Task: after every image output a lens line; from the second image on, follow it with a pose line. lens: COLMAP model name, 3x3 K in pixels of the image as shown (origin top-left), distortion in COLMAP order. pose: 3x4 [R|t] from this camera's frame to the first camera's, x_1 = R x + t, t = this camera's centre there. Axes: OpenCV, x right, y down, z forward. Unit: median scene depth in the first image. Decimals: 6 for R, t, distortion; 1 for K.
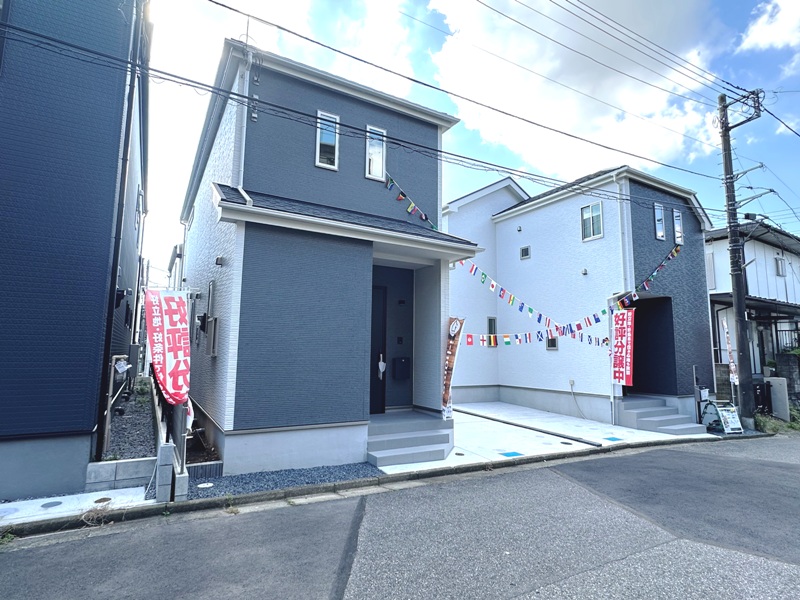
lens RADIAL K [[430.4, 0, 400.0], [0, 430.4, 300.0], [0, 0, 1]] dist [-0.001324, 0.000275]
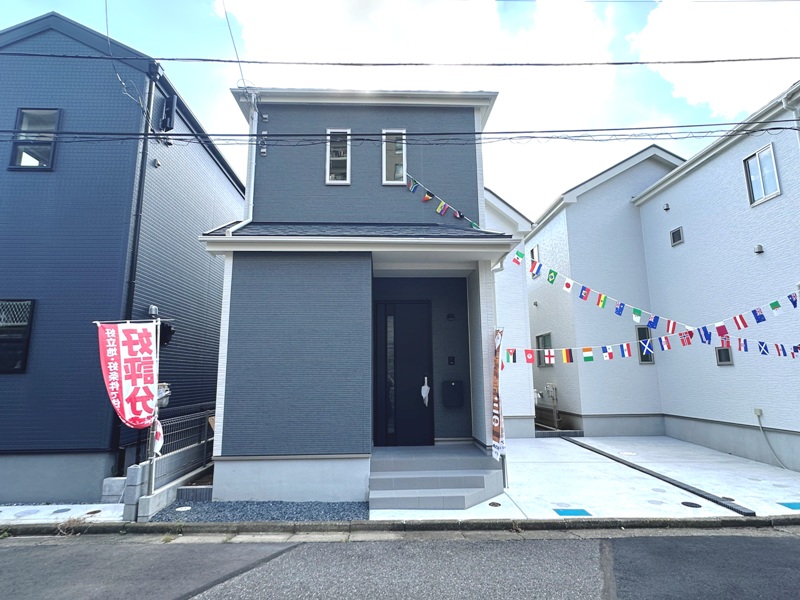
lens RADIAL K [[431.5, 0, 402.7], [0, 431.5, 301.0], [0, 0, 1]] dist [-0.002721, 0.000642]
pose [[0.885293, -0.100895, -0.453957, 0.337223], [0.077401, 0.994533, -0.070097, 0.030066], [0.458547, 0.026919, 0.888262, 0.194318]]
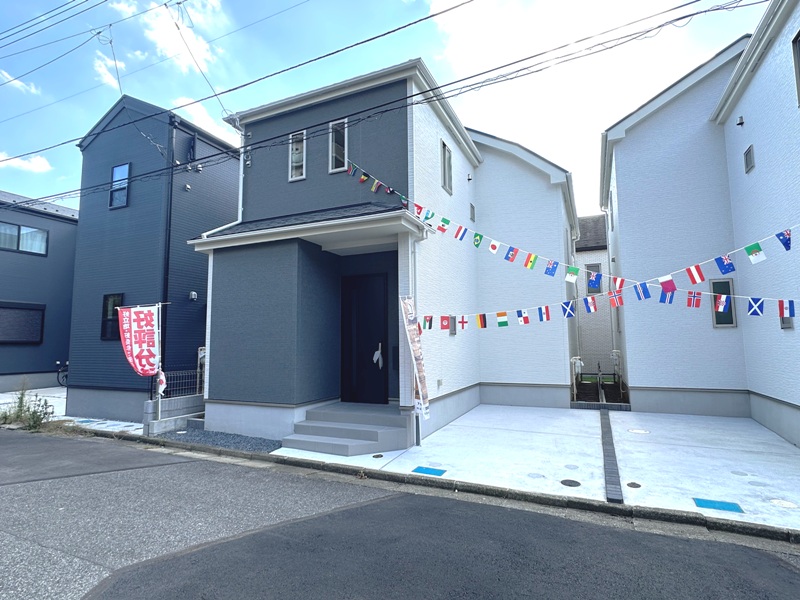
lens RADIAL K [[430.4, 0, 400.0], [0, 430.4, 300.0], [0, 0, 1]] dist [-0.001324, 0.000275]
pose [[0.578931, -0.101113, -0.809083, 0.792373], [0.114158, 0.992559, -0.042358, 0.077570], [0.807346, -0.067841, 0.586166, 0.484267]]
